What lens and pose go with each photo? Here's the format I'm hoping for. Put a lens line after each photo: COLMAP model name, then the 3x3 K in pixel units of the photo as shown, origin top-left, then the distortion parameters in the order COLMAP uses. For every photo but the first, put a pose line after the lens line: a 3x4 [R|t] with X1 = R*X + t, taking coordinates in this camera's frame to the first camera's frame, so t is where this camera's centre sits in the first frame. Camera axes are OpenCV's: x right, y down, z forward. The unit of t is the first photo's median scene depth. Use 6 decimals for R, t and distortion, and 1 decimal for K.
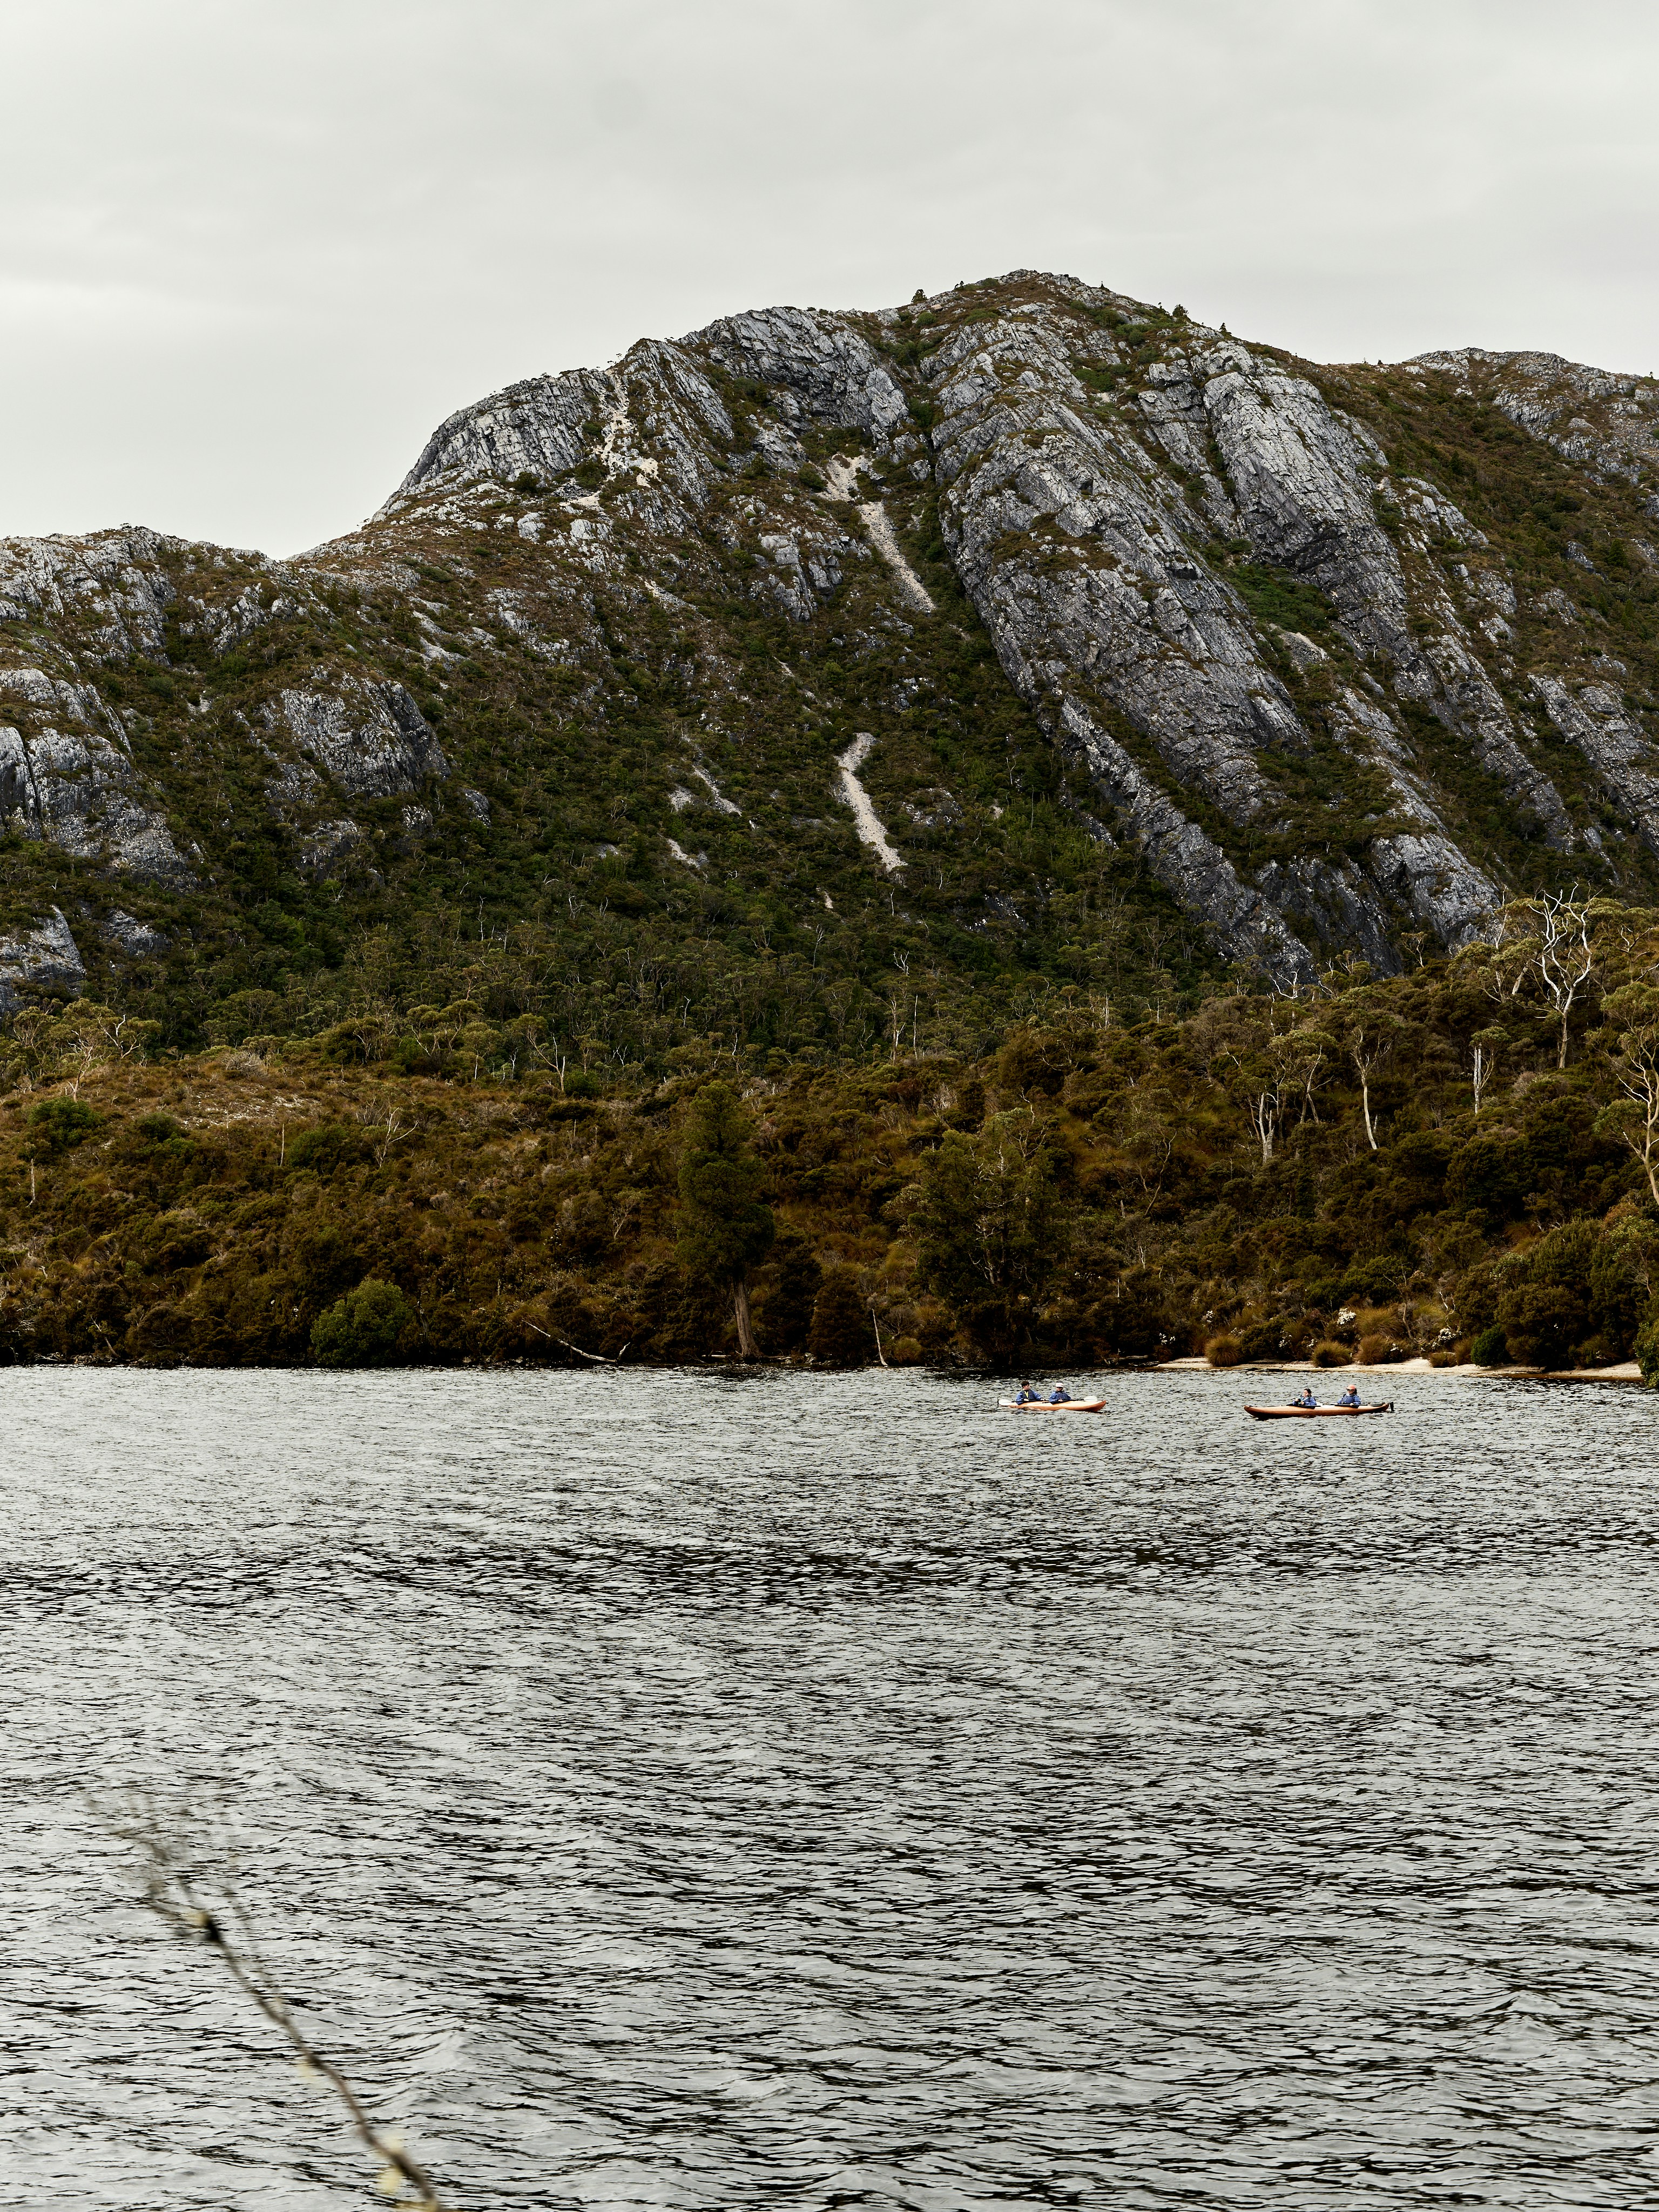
lens RADIAL K [[5892.4, 0, 829.5], [0, 5892.4, 1106.0], [0, 0, 1]] dist [-0.004923, 0.715474]
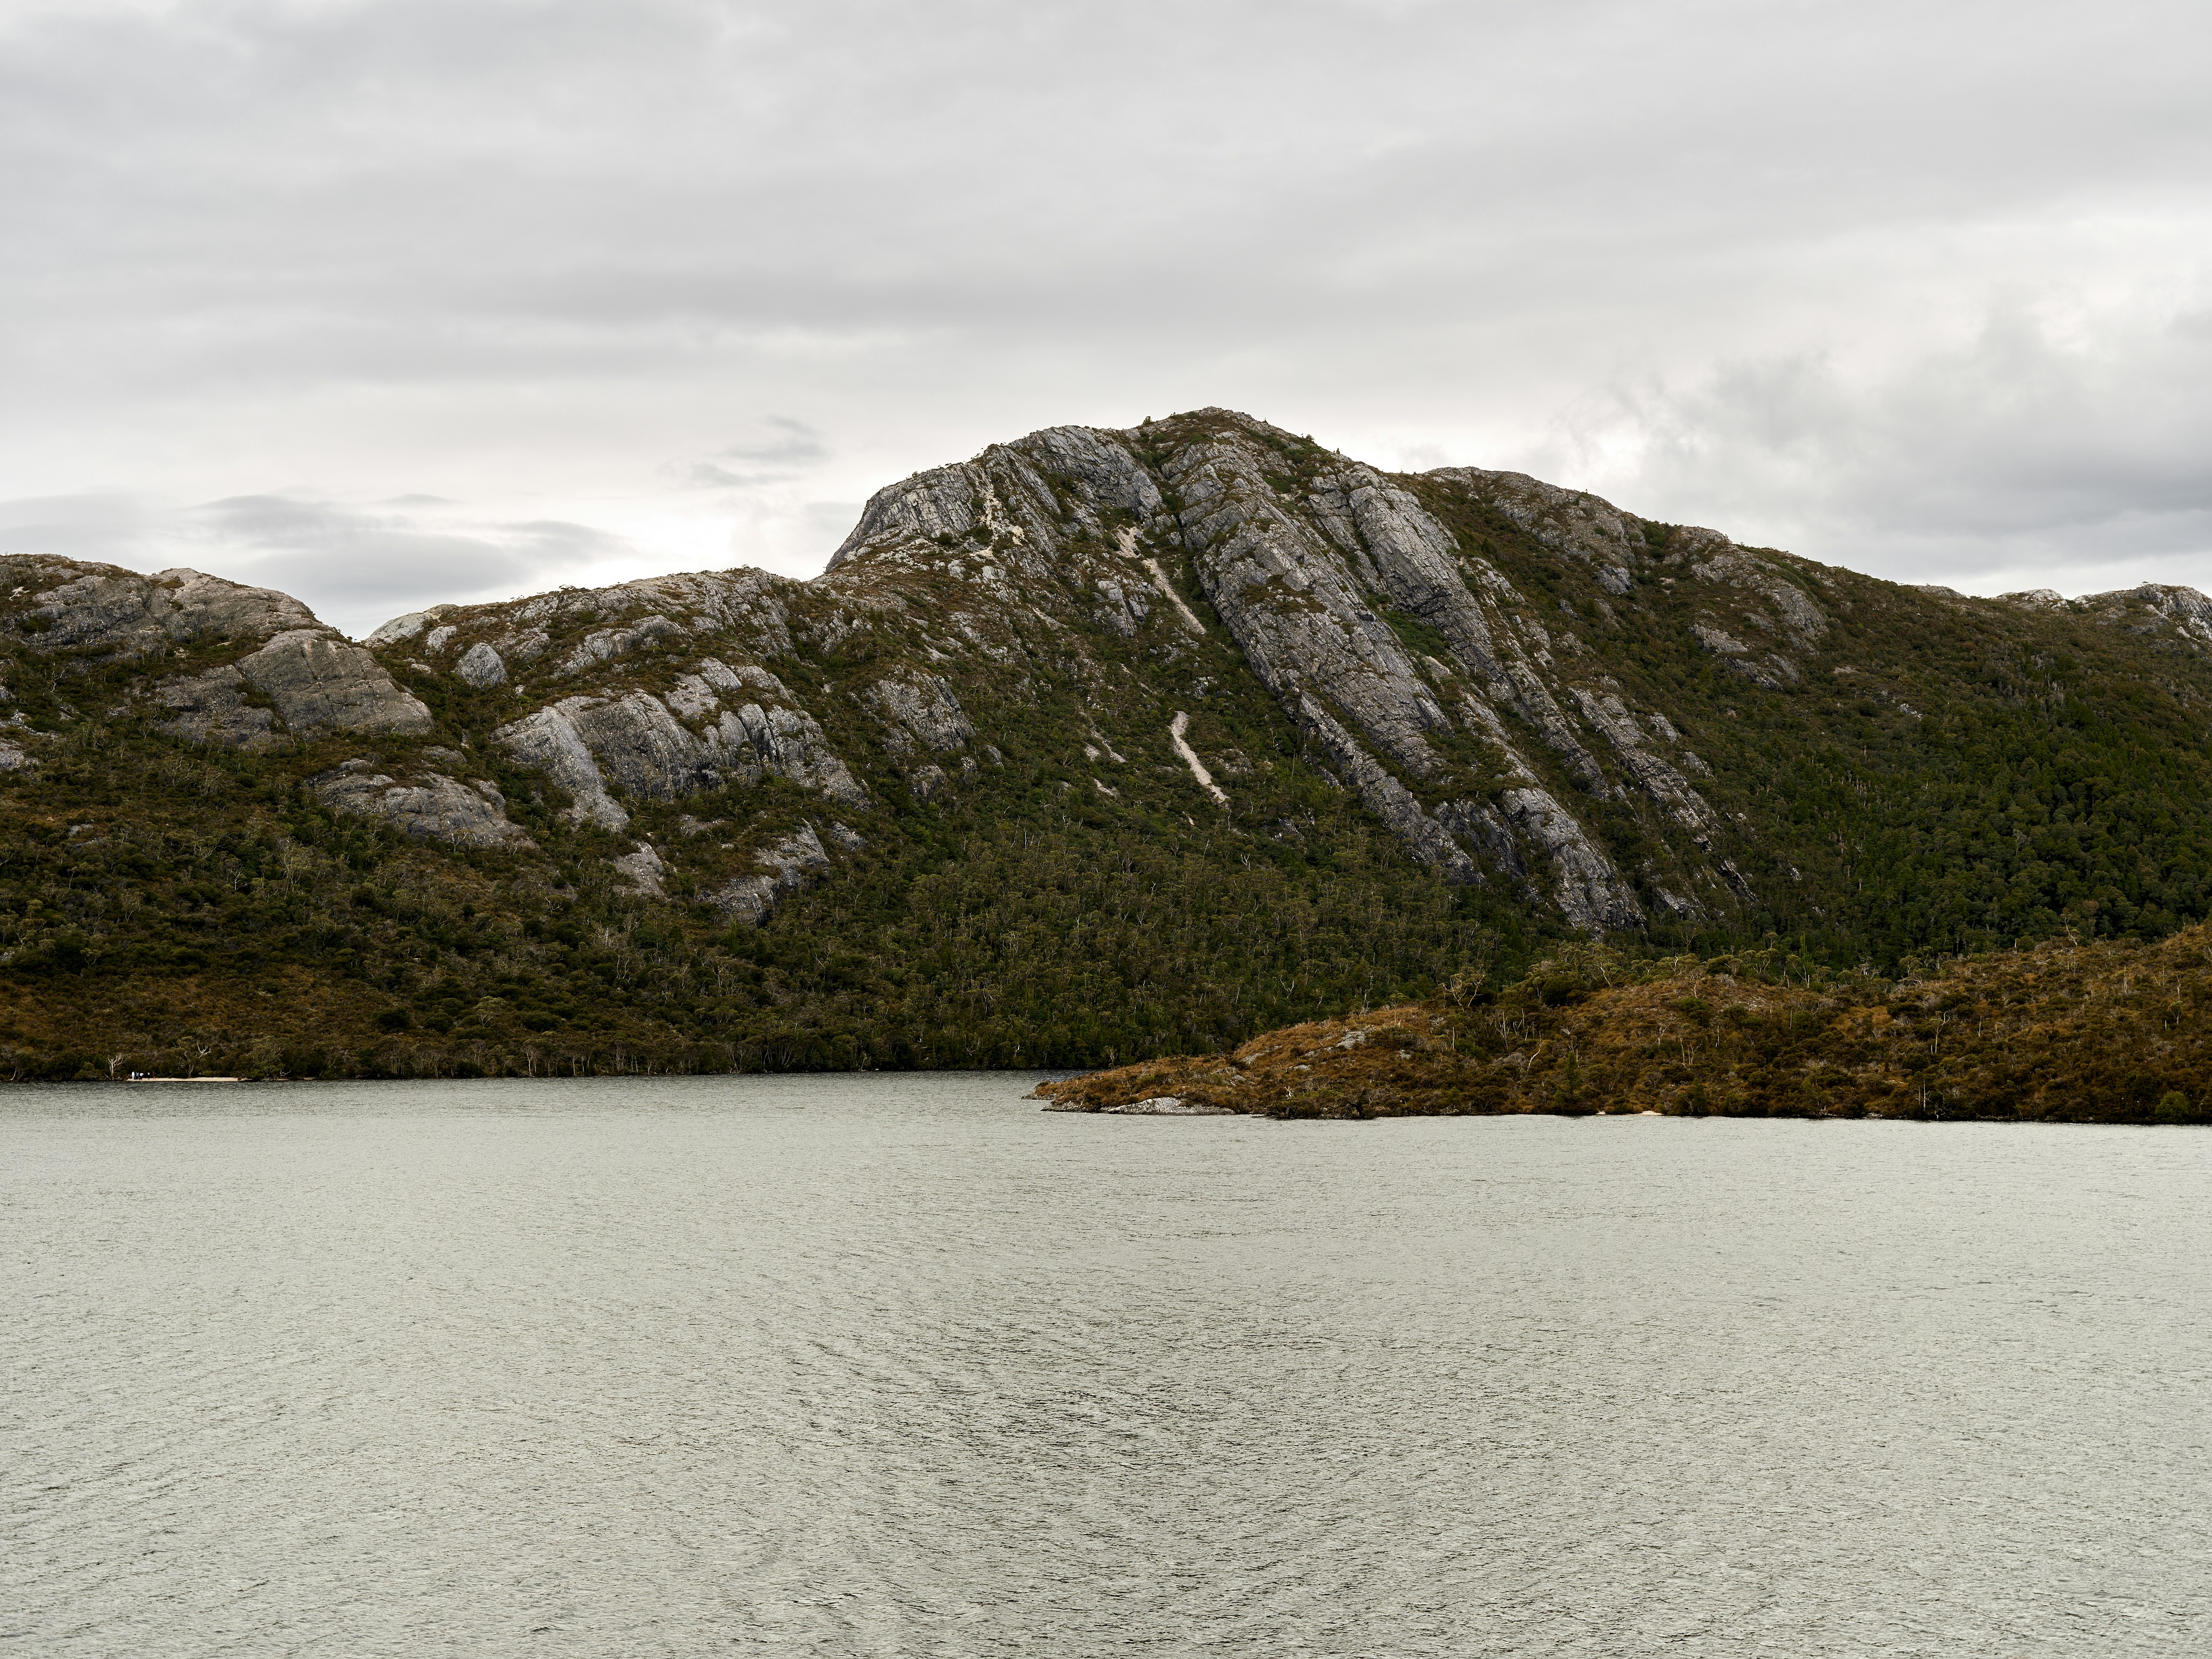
lens RADIAL K [[5892.4, 0, 1106.0], [0, 5892.4, 829.5], [0, 0, 1]] dist [-0.004923, 0.715474]
pose [[0.957707, 0.025250, 0.286635, -0.464693], [-0.024604, 0.999680, -0.005854, -0.021273], [-0.286692, -0.001446, 0.958022, -0.516708]]
